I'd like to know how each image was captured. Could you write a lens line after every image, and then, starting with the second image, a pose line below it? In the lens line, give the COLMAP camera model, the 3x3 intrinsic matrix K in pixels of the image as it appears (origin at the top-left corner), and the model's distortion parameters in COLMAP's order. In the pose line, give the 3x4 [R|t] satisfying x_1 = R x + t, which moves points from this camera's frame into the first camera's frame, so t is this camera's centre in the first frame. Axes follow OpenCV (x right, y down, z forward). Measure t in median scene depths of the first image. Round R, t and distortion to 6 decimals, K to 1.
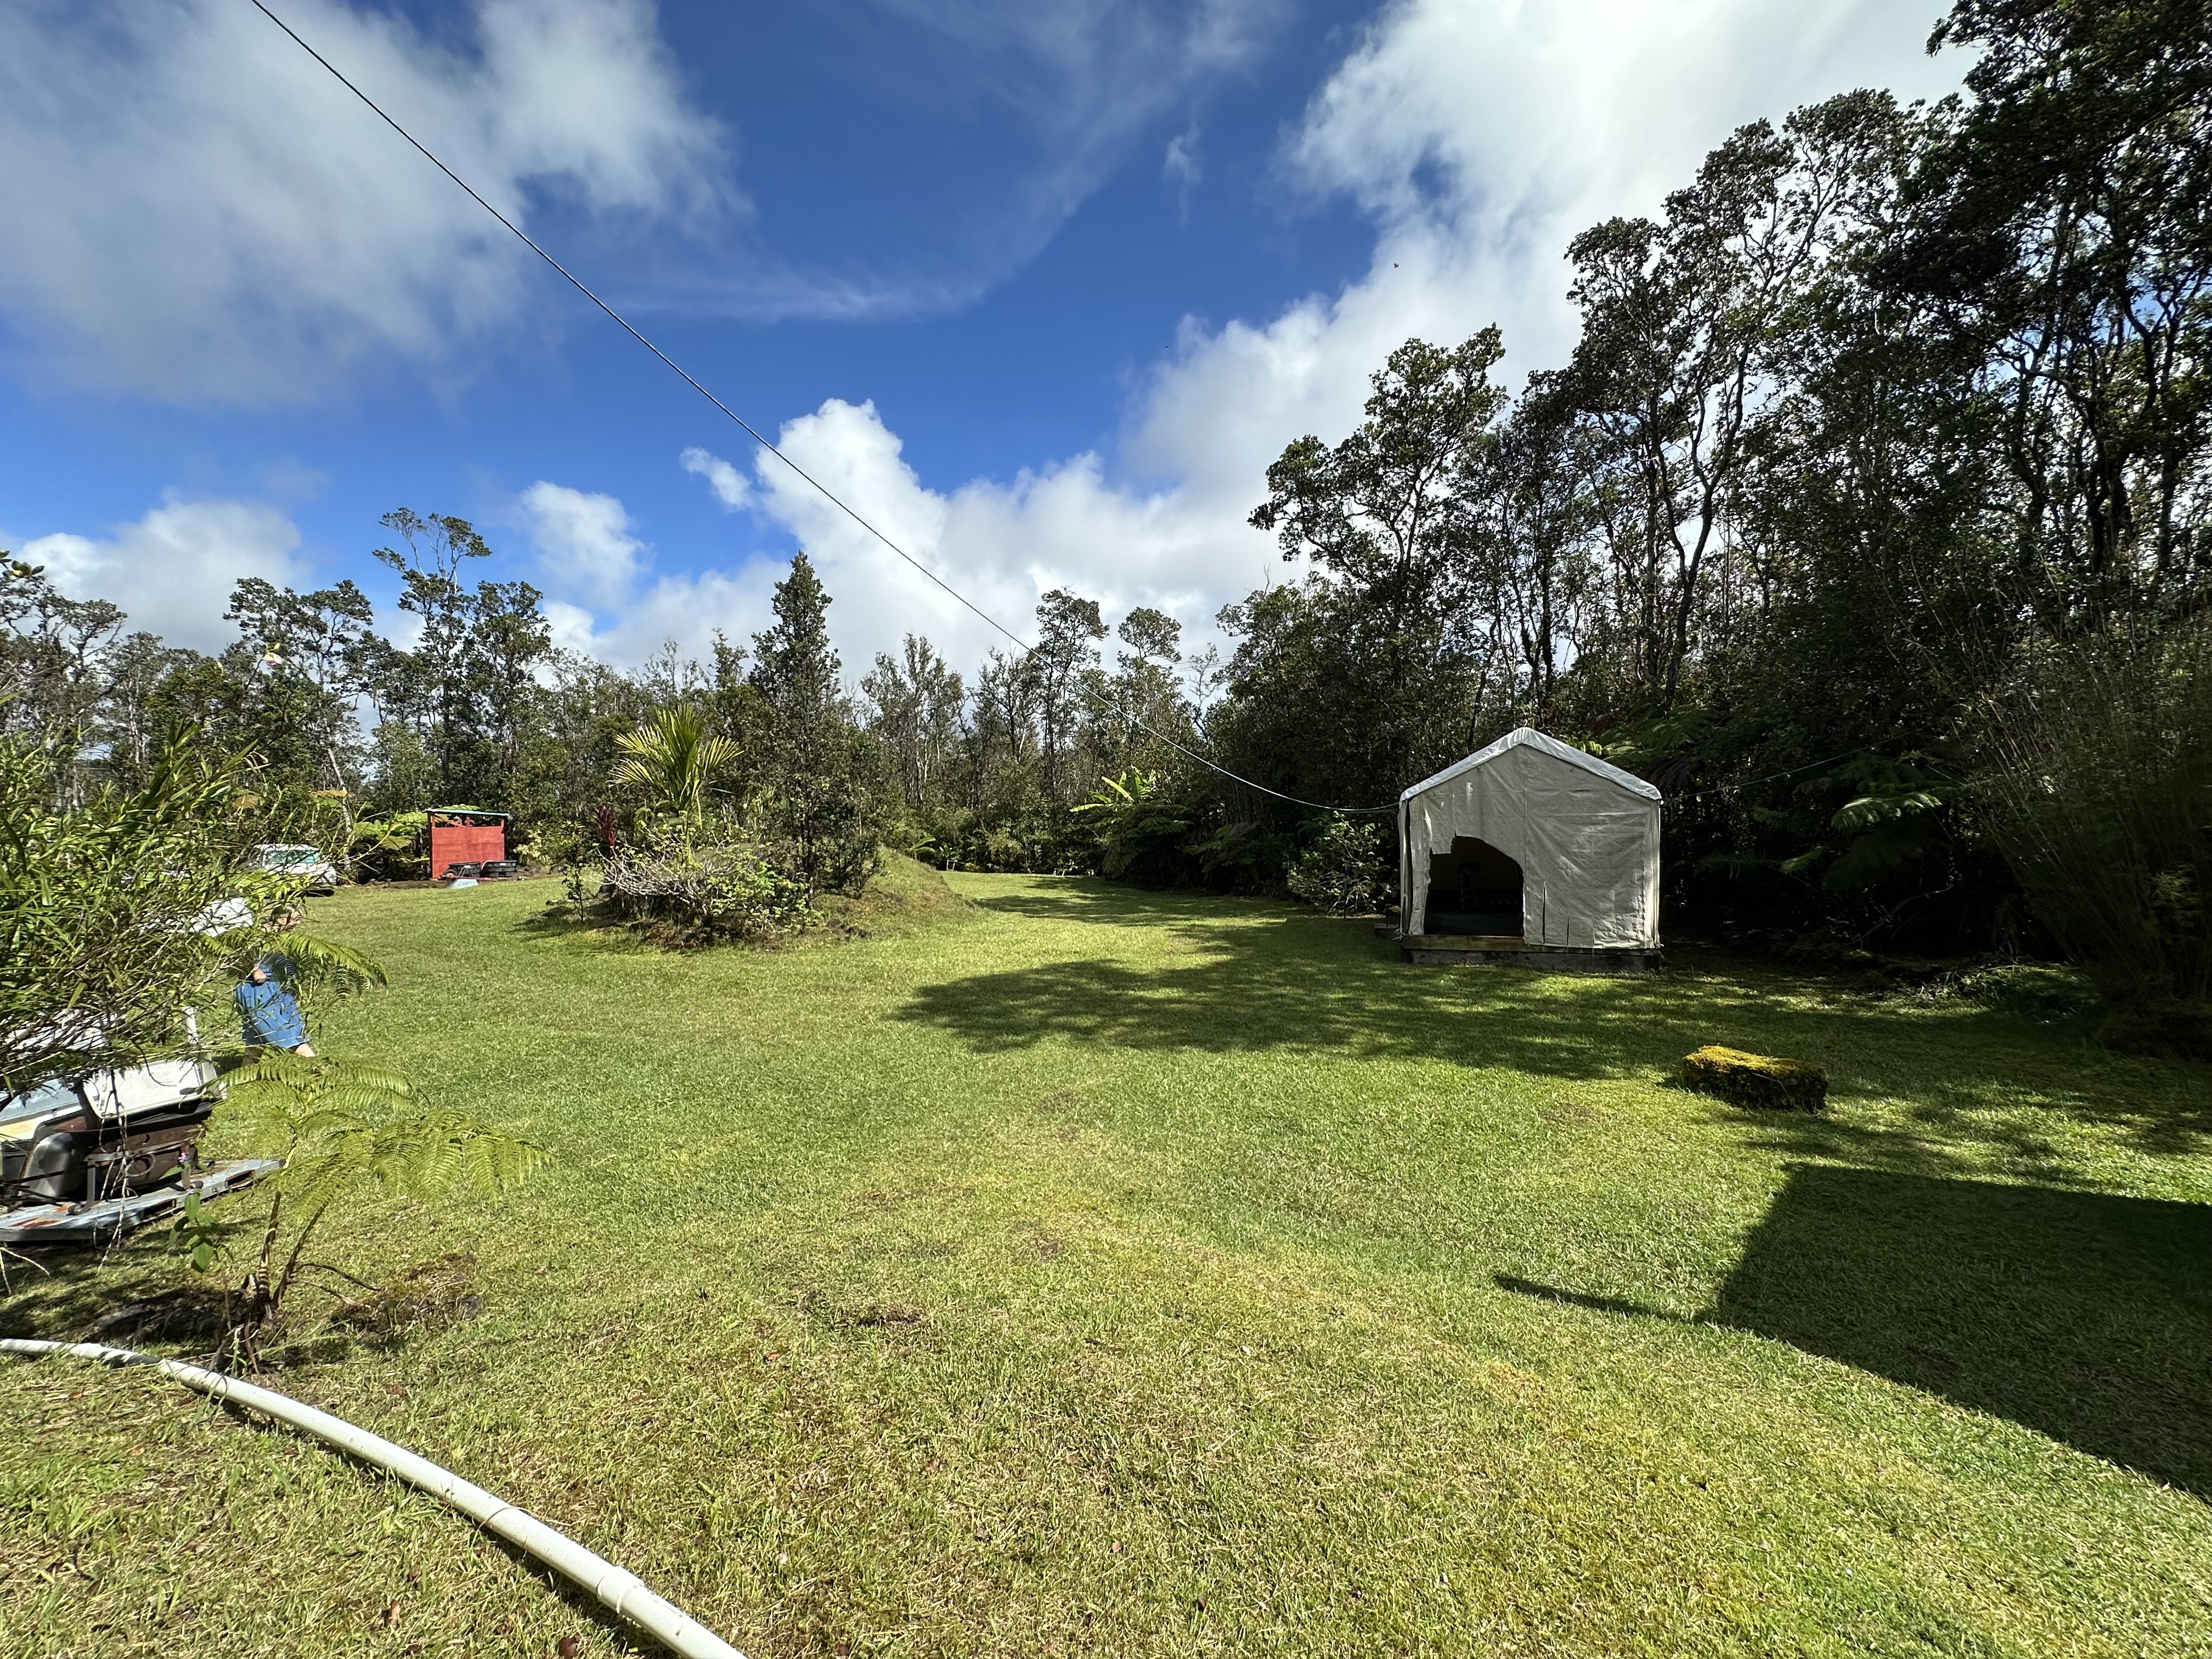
lens RADIAL K [[907.8, 0, 1101.3], [0, 907.8, 829.2], [0, 0, 1]] dist [0.024217, -0.000376]
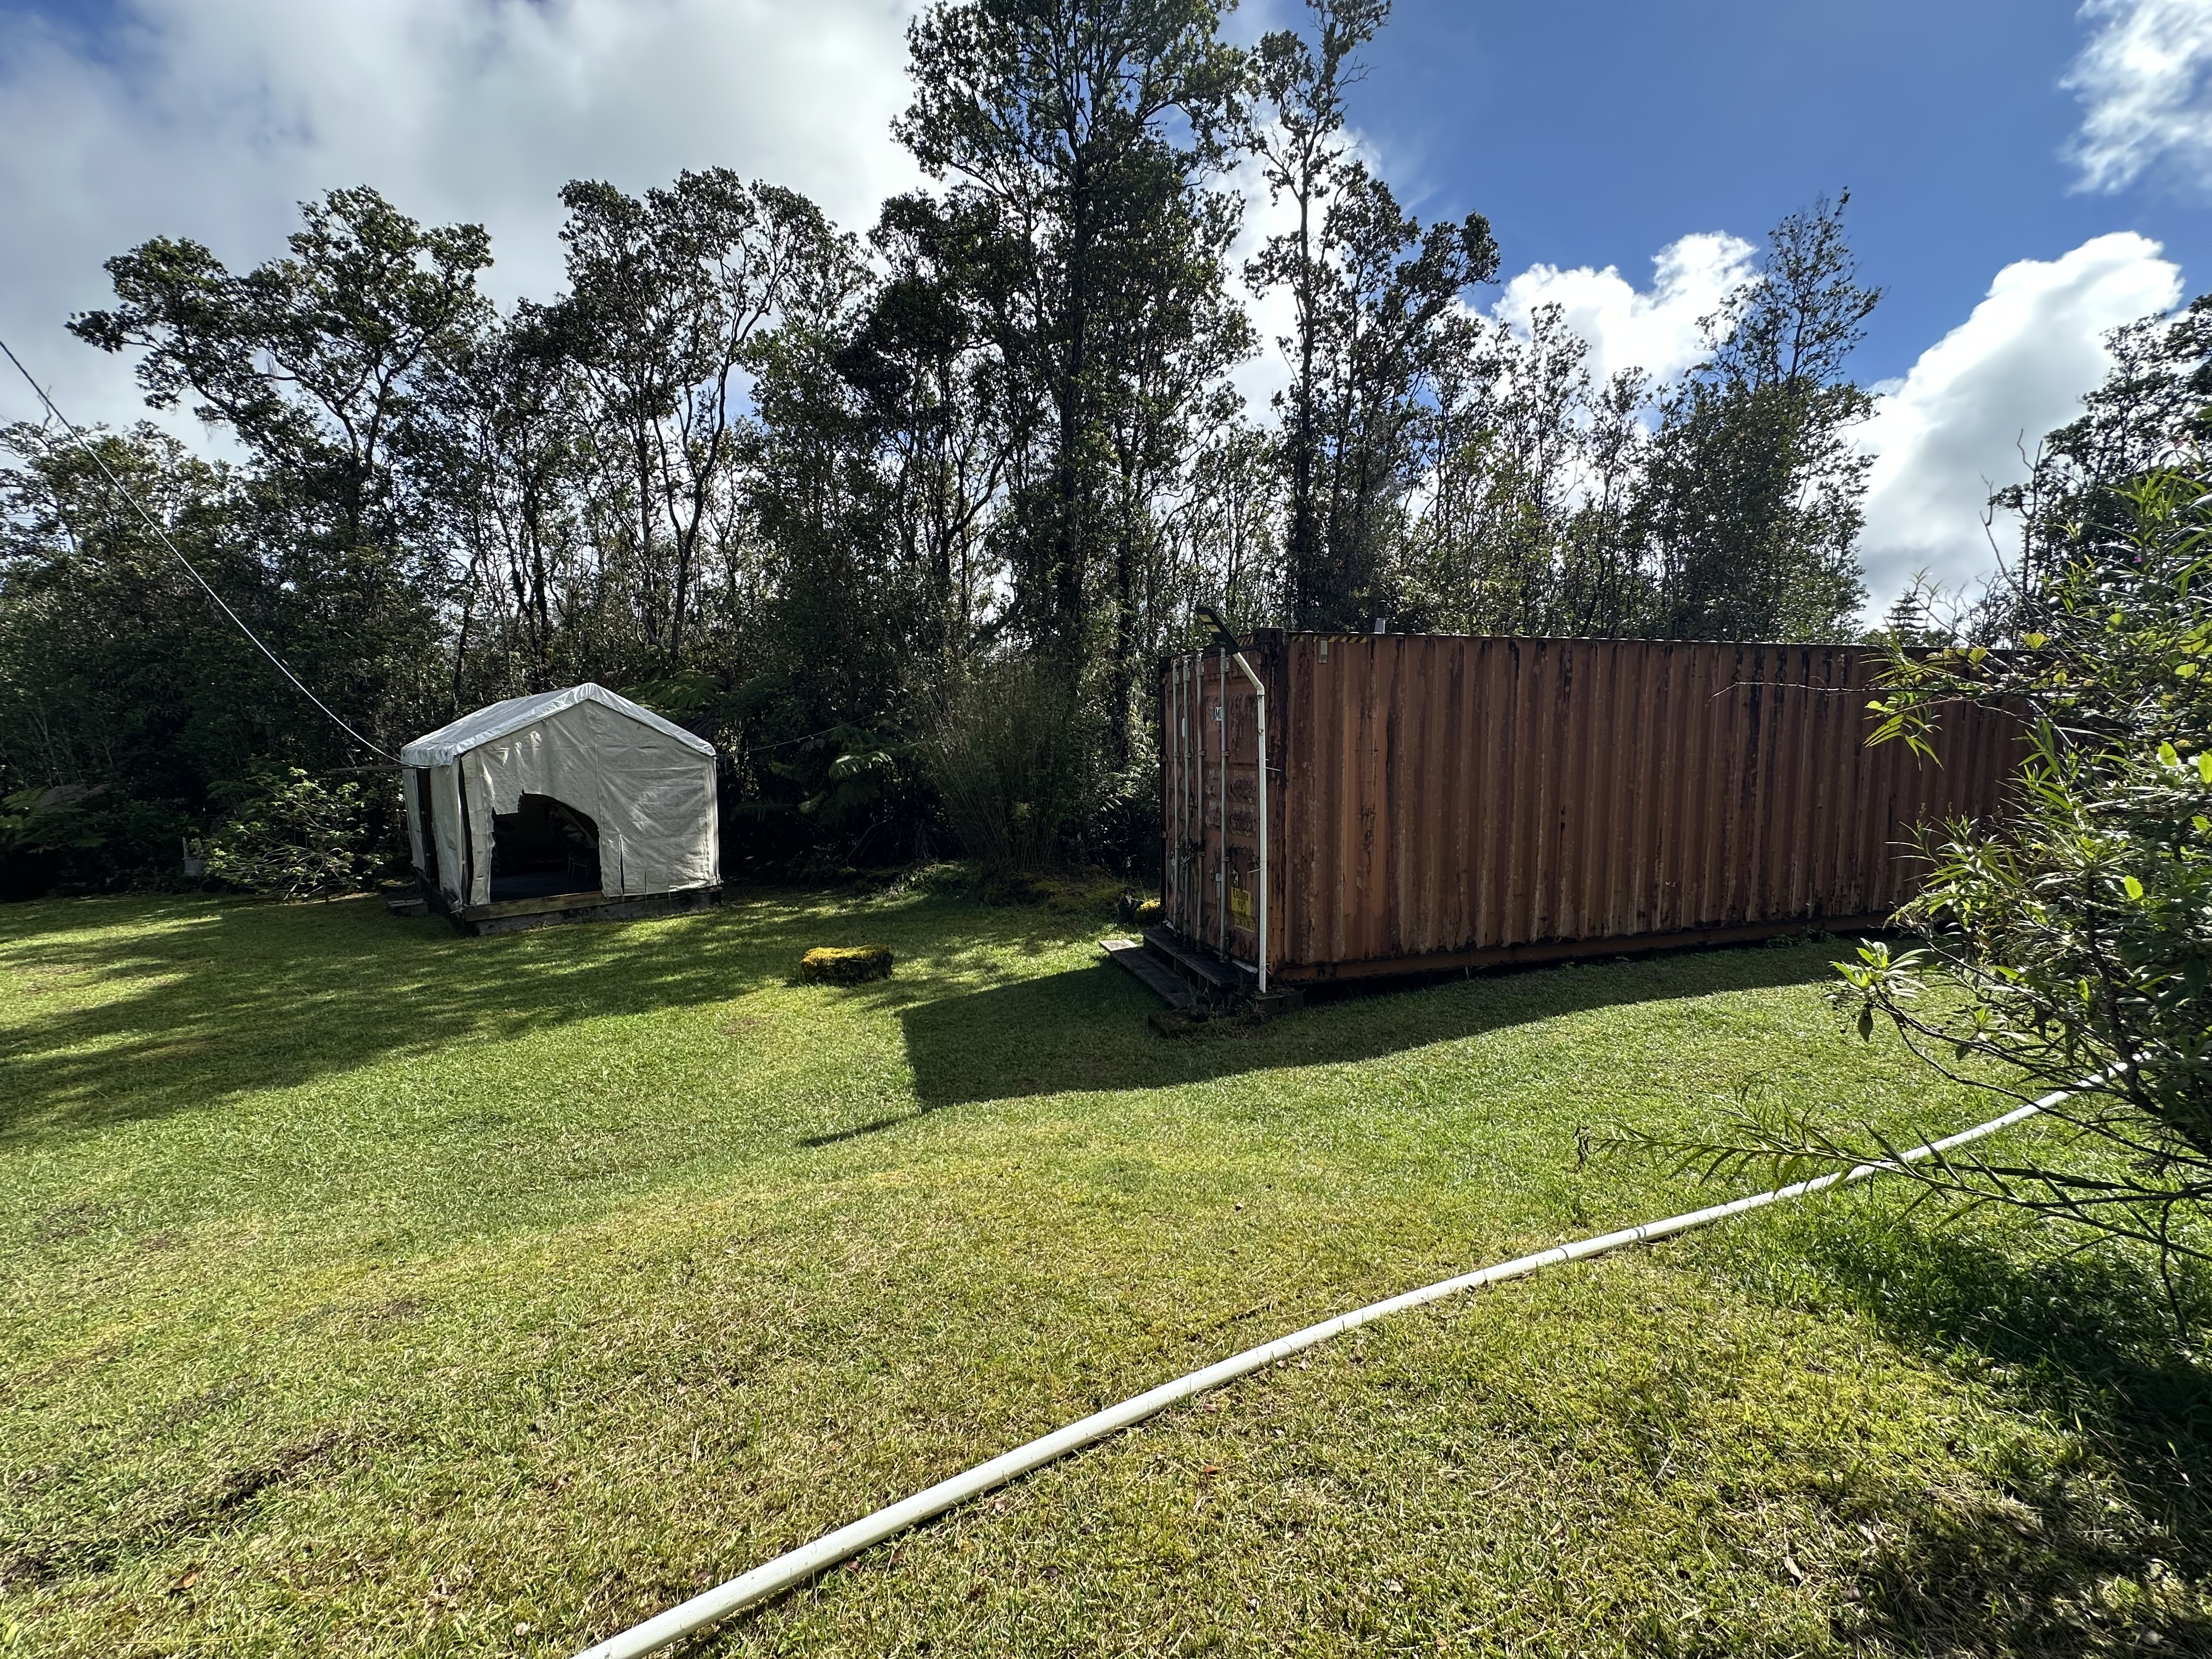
lens RADIAL K [[907.8, 0, 1108.5], [0, 907.8, 838.0], [0, 0, 1]] dist [0.024217, -0.000376]
pose [[0.487436, -0.078399, 0.869632, -0.106125], [0.025842, 0.996820, 0.075381, -0.002093], [-0.872776, -0.014270, 0.487912, 0.008758]]
